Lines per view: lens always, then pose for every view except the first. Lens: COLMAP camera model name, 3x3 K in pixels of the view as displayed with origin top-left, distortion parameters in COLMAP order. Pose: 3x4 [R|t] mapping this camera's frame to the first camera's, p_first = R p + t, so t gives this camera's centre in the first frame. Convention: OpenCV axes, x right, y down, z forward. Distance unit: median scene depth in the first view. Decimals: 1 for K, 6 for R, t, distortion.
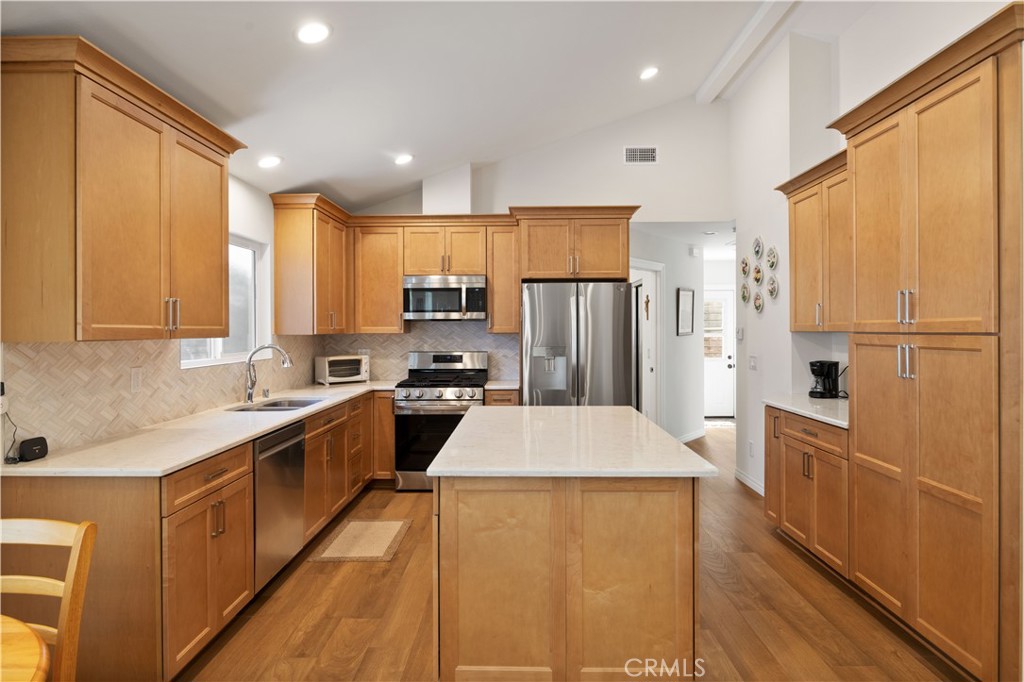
lens RADIAL K [[575.9, 0, 512.9], [0, 575.9, 329.8], [0, 0, 1]] dist [-0.005437, -0.000303]
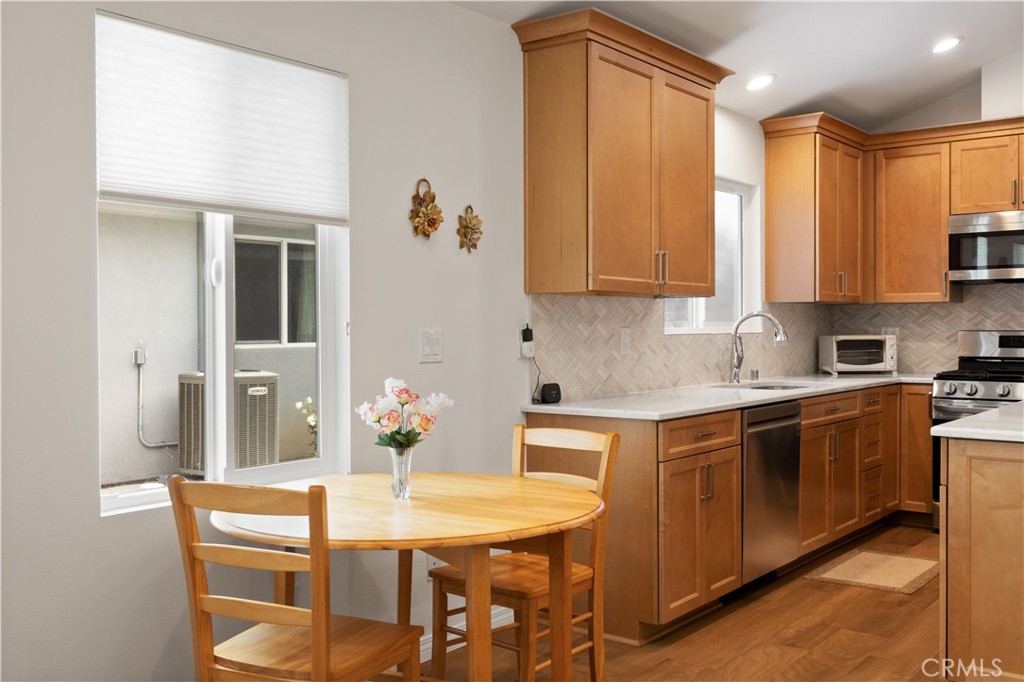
lens RADIAL K [[985.9, 0, 511.9], [0, 985.9, 336.7], [0, 0, 1]] dist [-0.003342, 0.010680]
pose [[0.798892, 0.006942, -0.601434, 0.110296], [-0.000147, 0.999936, 0.011347, 0.039803], [0.601474, -0.008977, 0.798842, -0.262658]]
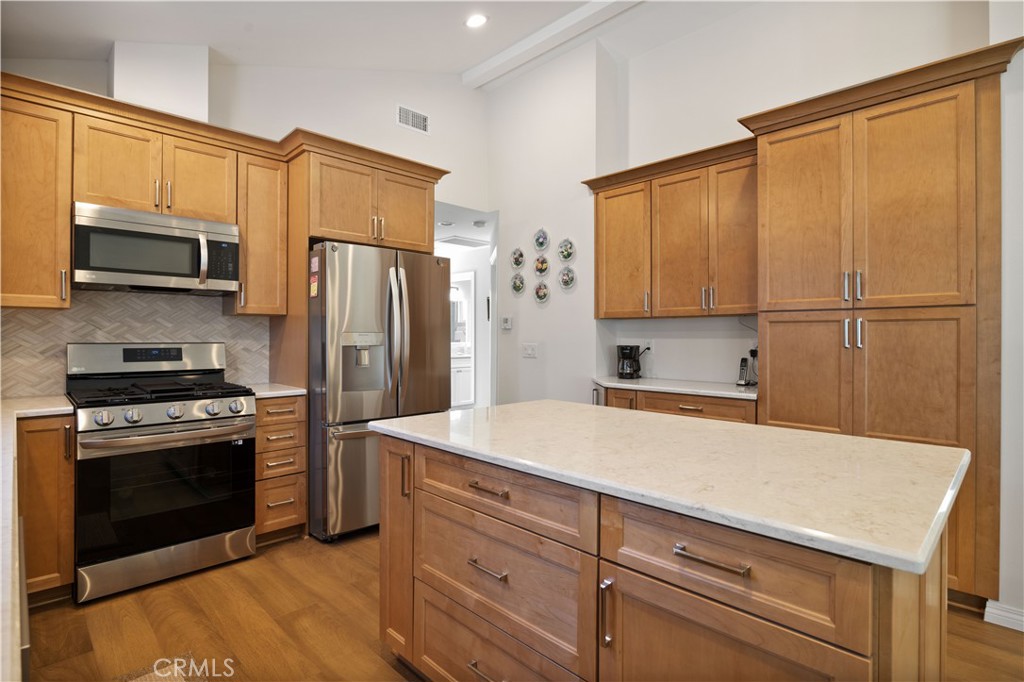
lens RADIAL K [[509.8, 0, 512.9], [0, 509.8, 333.2], [0, 0, 1]] dist [-0.004098, -0.000719]
pose [[0.695264, 0.008952, 0.718699, -0.288319], [-0.005157, 0.999959, -0.007467, 0.036662], [-0.718736, 0.001486, 0.695282, 0.434782]]
